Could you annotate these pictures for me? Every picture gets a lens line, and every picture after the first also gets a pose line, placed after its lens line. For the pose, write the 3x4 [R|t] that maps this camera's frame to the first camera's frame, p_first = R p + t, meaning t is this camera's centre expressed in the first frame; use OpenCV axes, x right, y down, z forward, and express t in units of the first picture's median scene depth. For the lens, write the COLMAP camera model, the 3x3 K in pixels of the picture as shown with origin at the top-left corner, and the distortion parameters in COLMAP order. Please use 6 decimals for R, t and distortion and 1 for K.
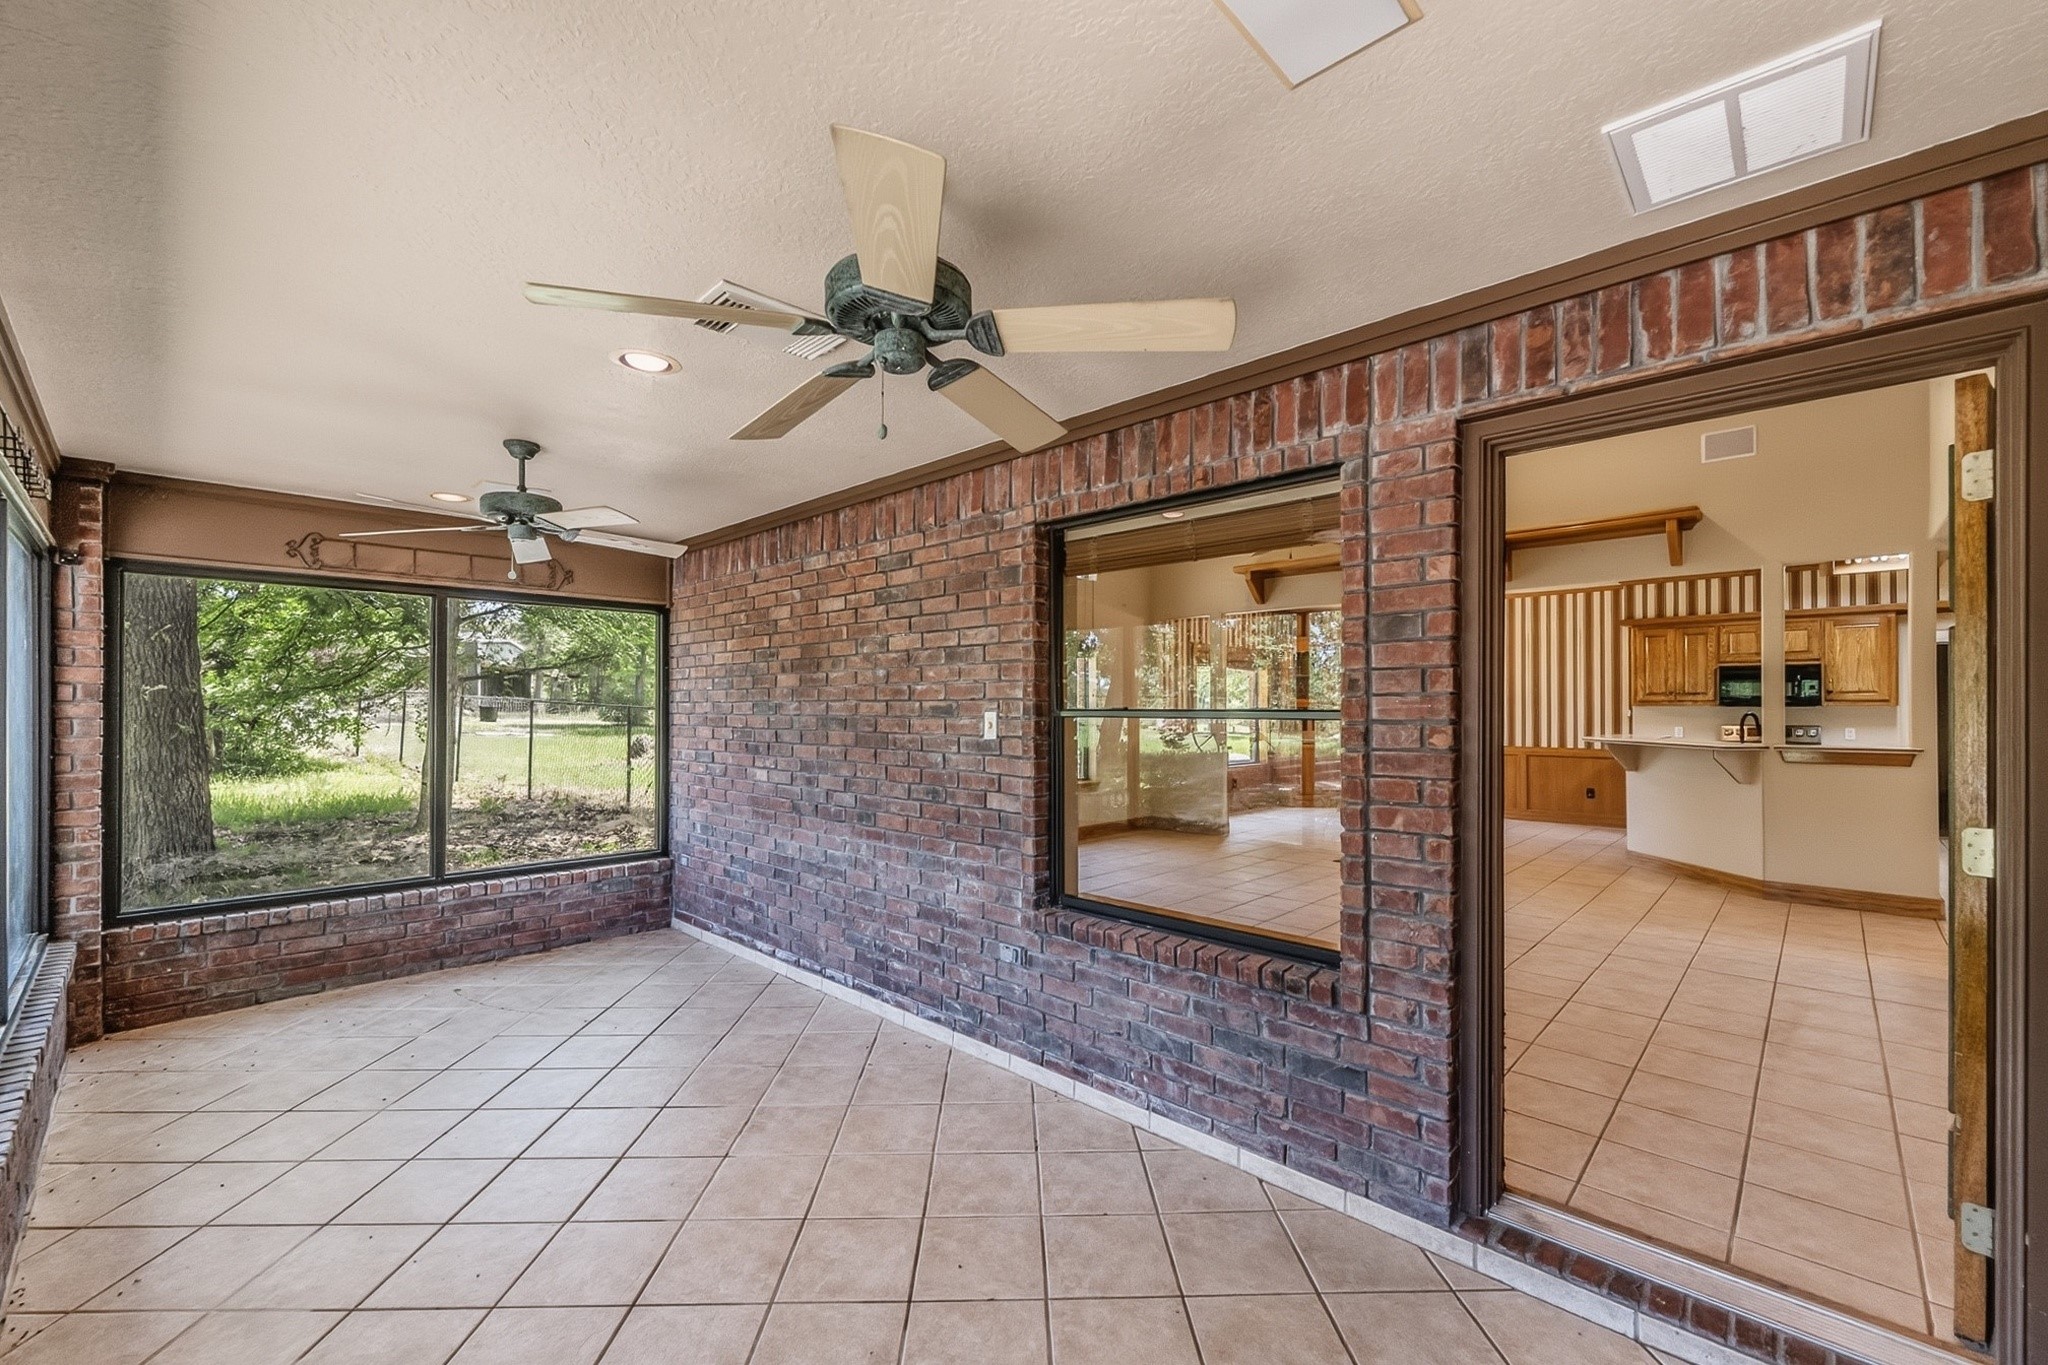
lens RADIAL K [[840.7, 0, 1013.2], [0, 840.7, 702.0], [0, 0, 1]] dist [-0.001477, 0.000348]
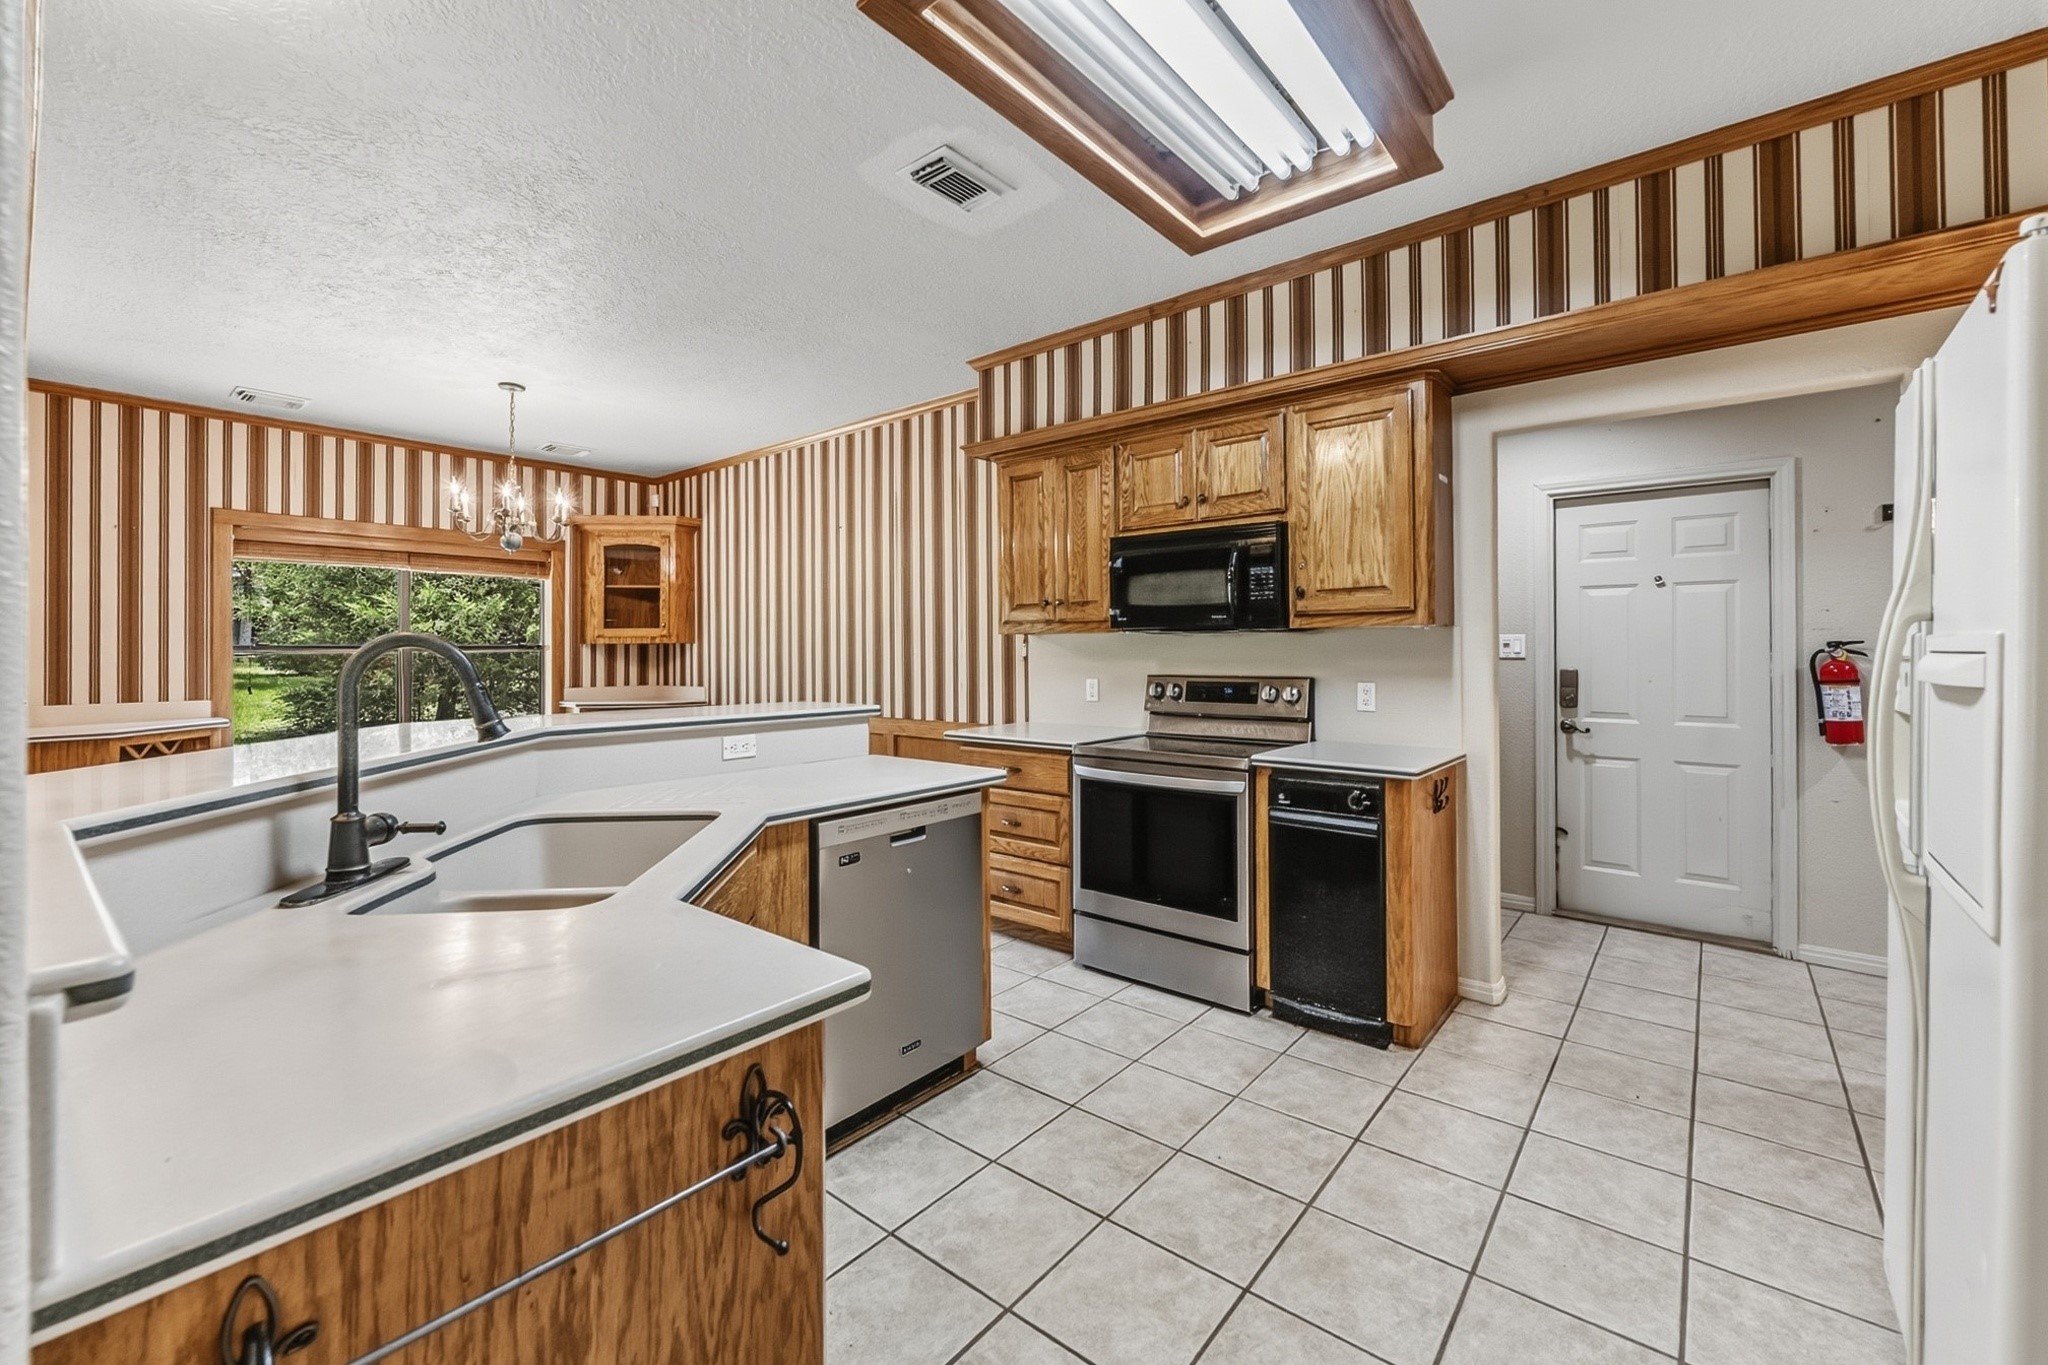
lens RADIAL K [[840.7, 0, 1031.8], [0, 840.7, 648.3], [0, 0, 1]] dist [-0.001477, 0.000348]
pose [[0.997409, -0.002739, 0.071885, 0.797740], [0.002467, 0.999989, 0.003883, 0.011855], [-0.071895, -0.003695, 0.997405, 0.601319]]
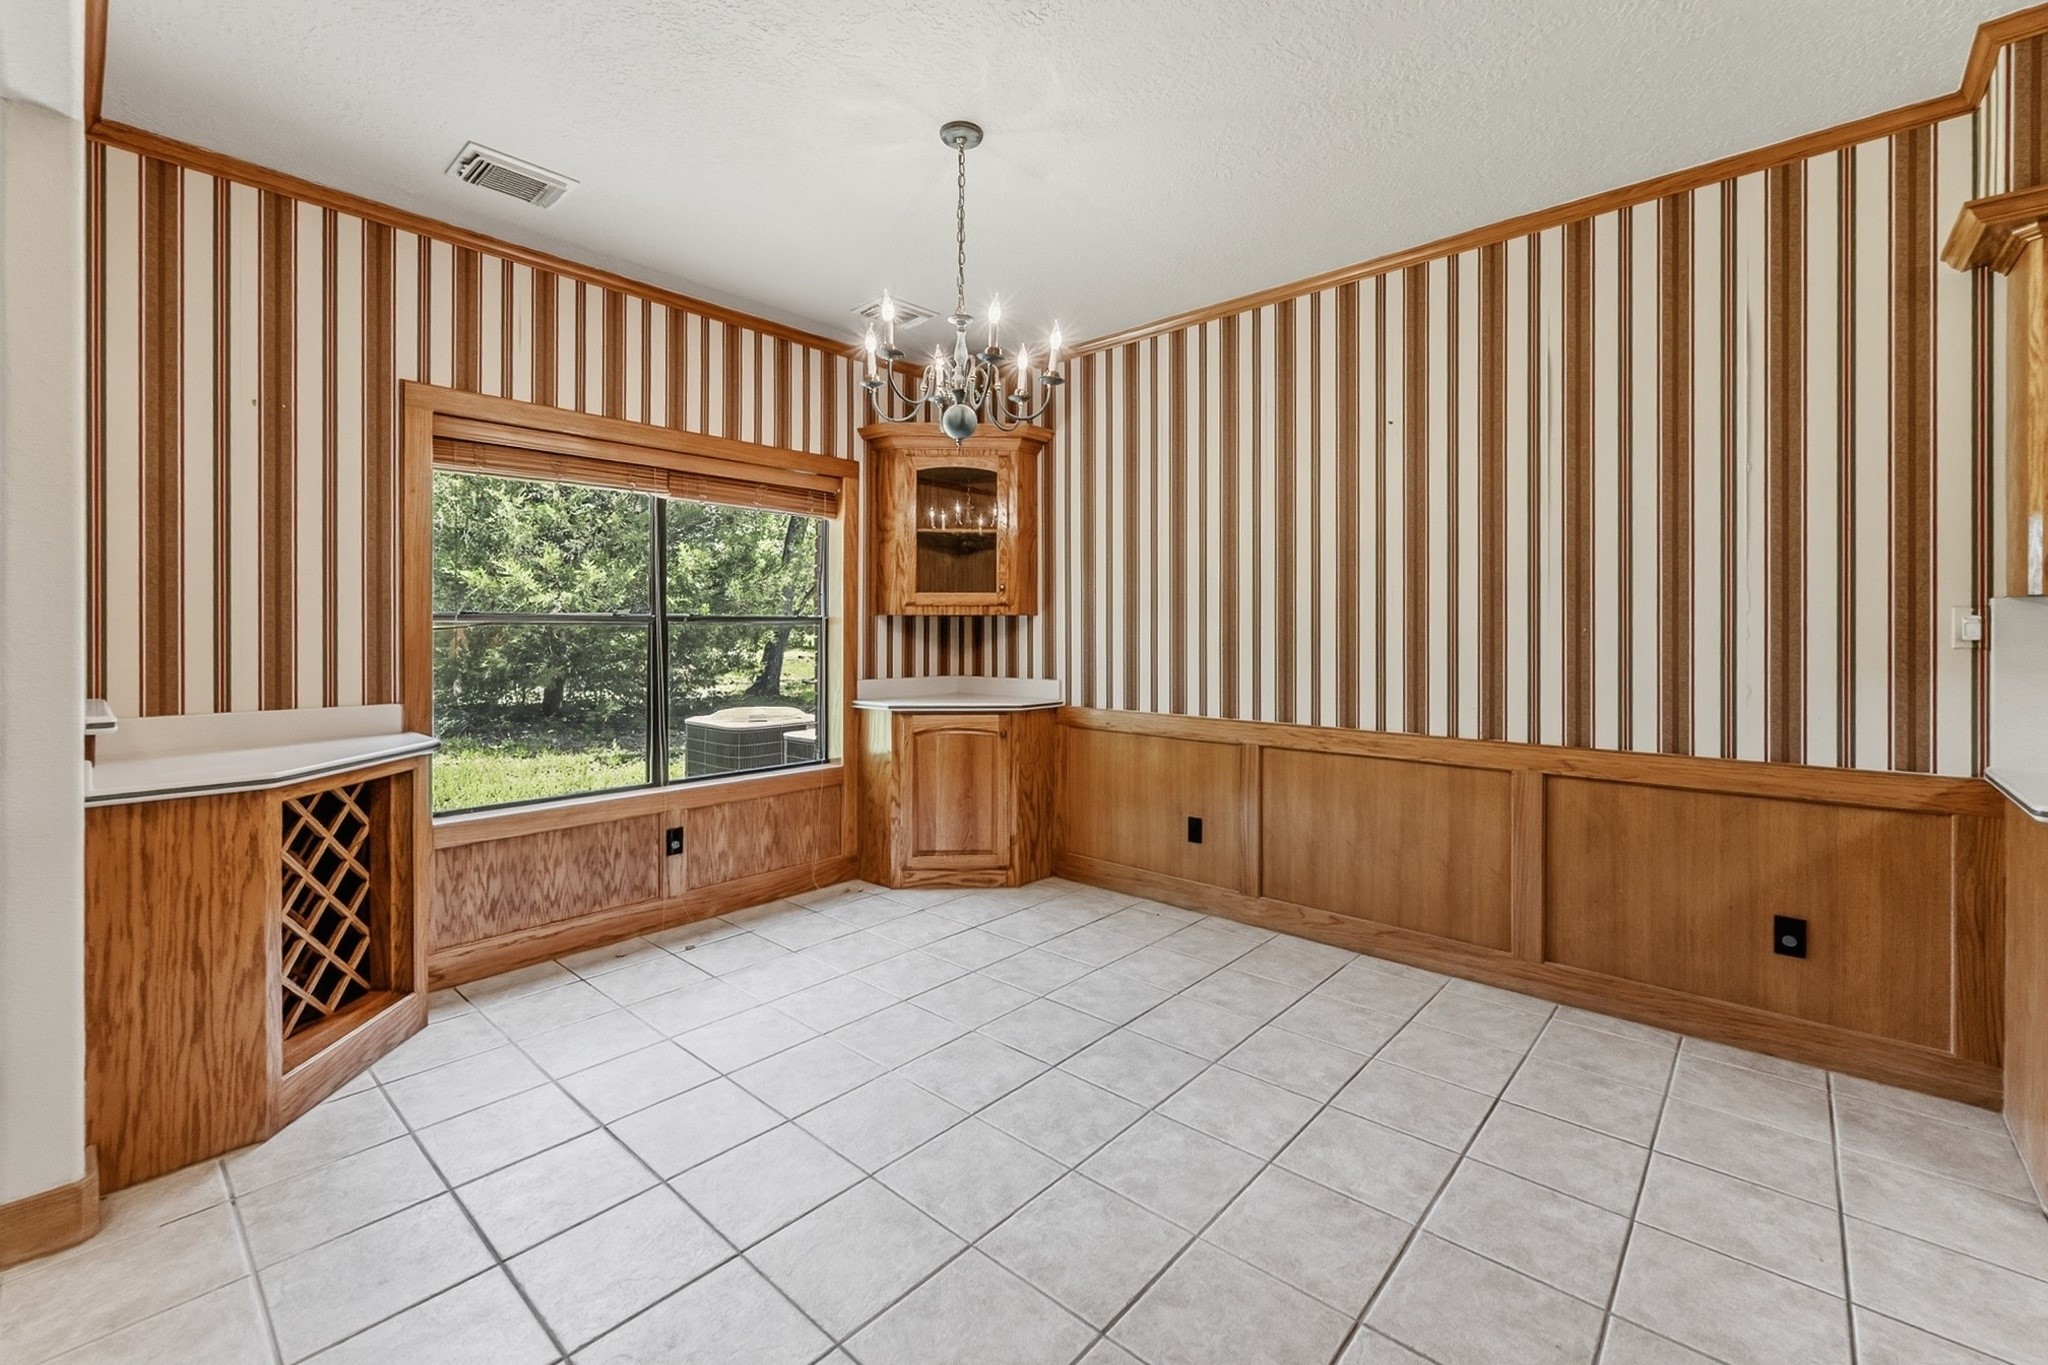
lens RADIAL K [[840.7, 0, 1022.4], [0, 840.7, 632.9], [0, 0, 1]] dist [-0.001477, 0.000348]
pose [[0.999610, 0.001865, 0.027878, 0.515602], [-0.002163, 0.999941, 0.010656, 0.015134], [-0.027856, -0.010712, 0.999555, 0.872279]]
